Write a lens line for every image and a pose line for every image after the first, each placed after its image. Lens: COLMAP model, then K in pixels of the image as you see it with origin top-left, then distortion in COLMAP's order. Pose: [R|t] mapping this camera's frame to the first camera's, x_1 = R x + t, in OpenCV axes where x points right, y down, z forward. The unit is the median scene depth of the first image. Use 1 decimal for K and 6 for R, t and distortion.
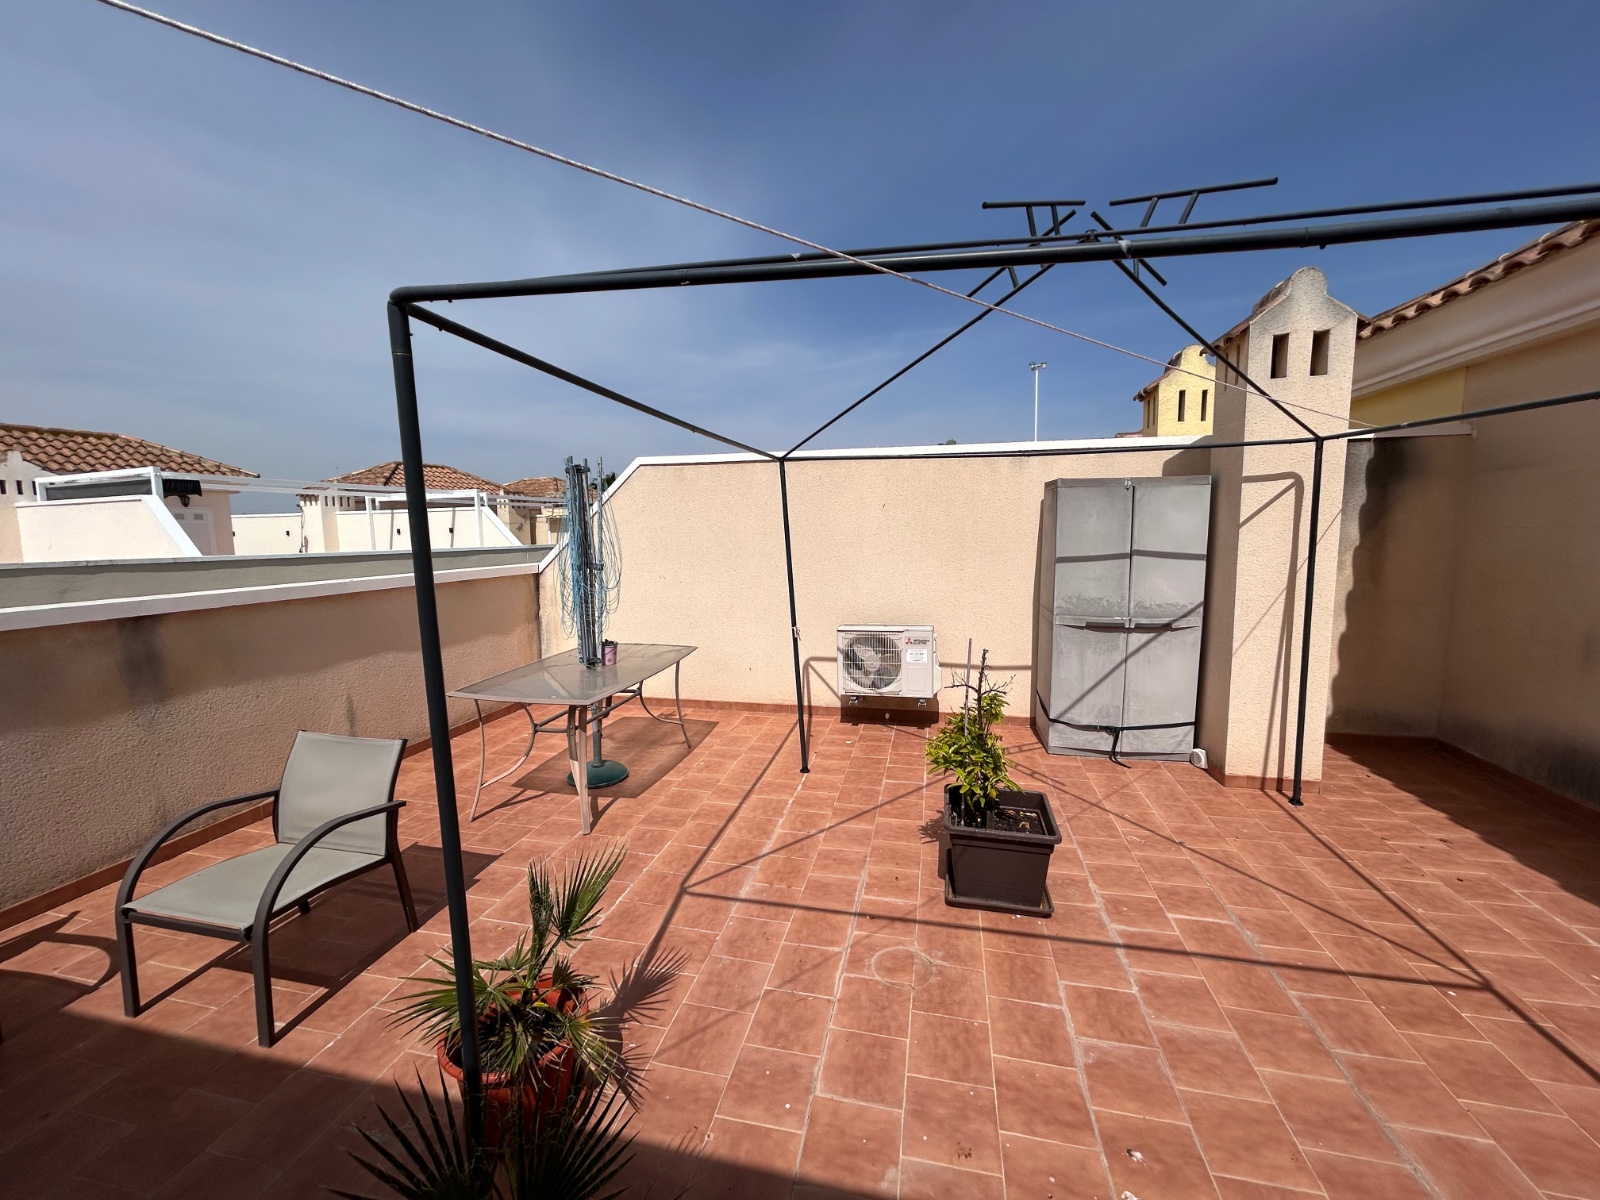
lens RADIAL K [[641.7, 0, 796.4], [0, 641.7, 593.9], [0, 0, 1]] dist [0.000084, -0.000046]
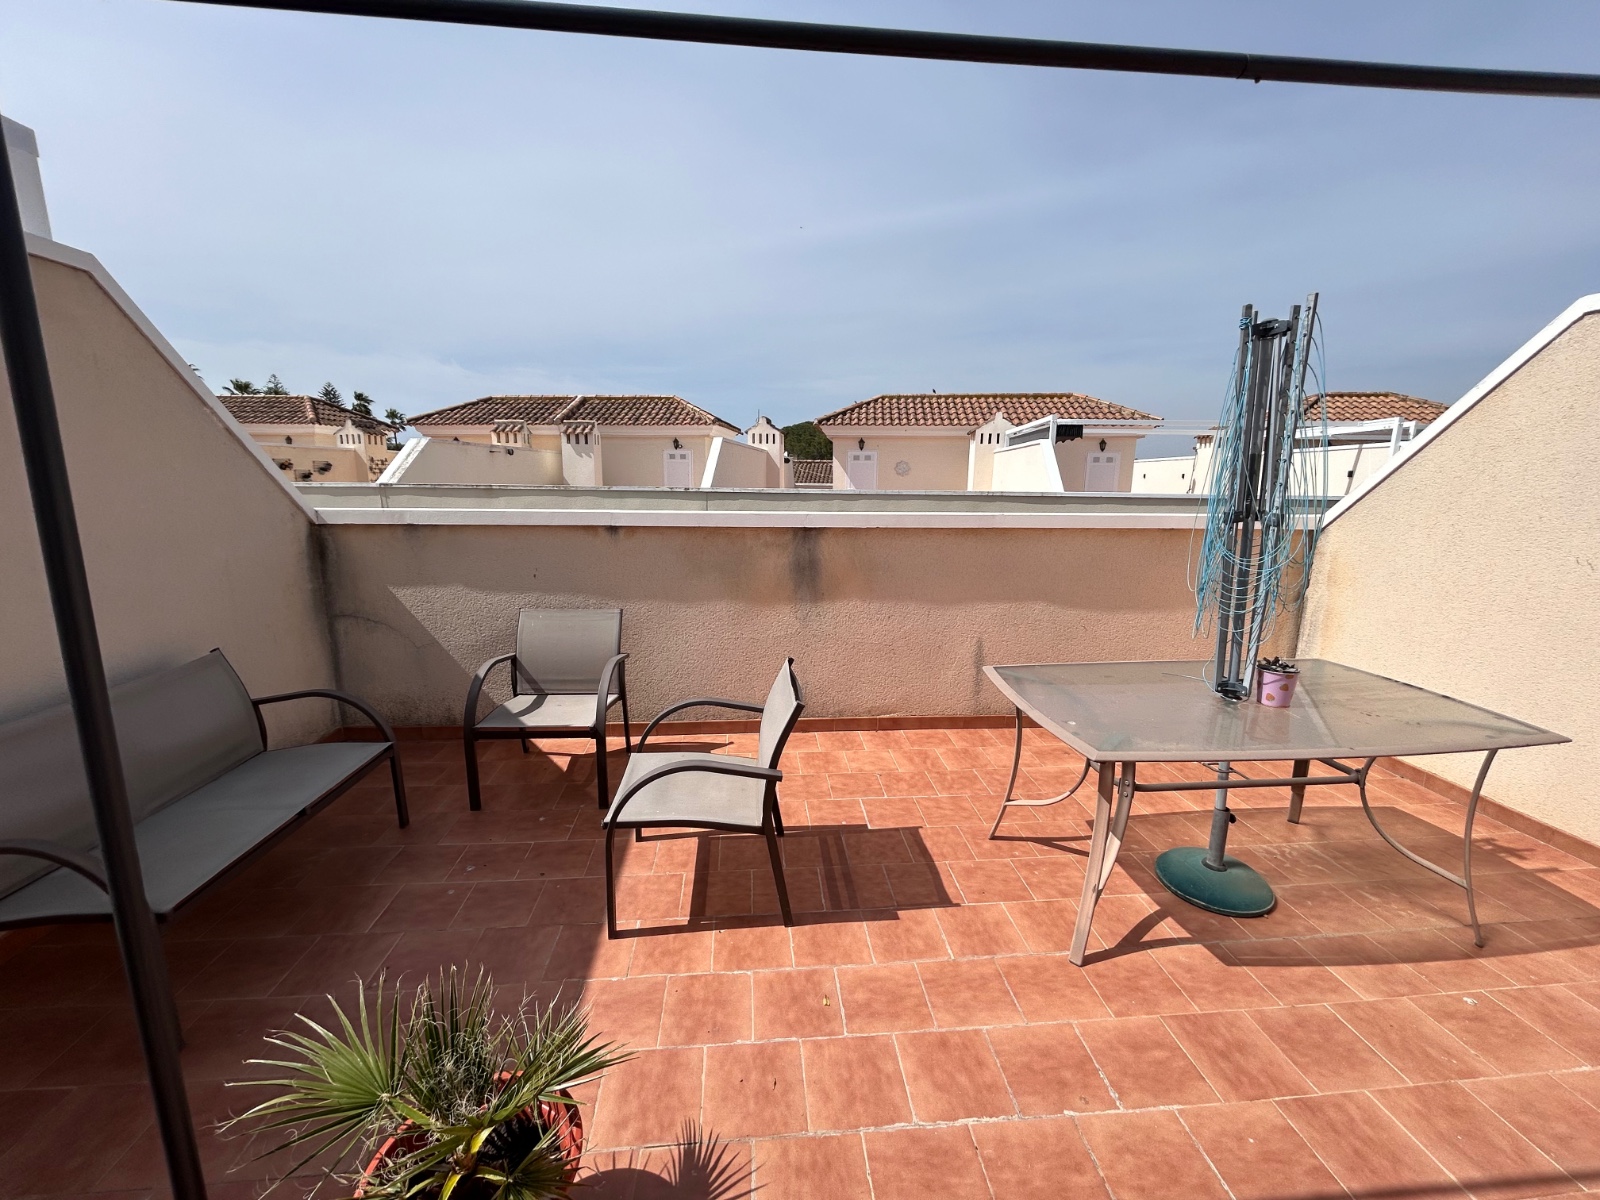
lens RADIAL K [[641.7, 0, 801.5], [0, 641.7, 594.7], [0, 0, 1]] dist [0.000084, -0.000046]
pose [[0.301295, 0.185682, -0.935277, 0.020393], [-0.109455, 0.981108, 0.159520, -0.006249], [0.947228, 0.054309, 0.315926, 0.129066]]
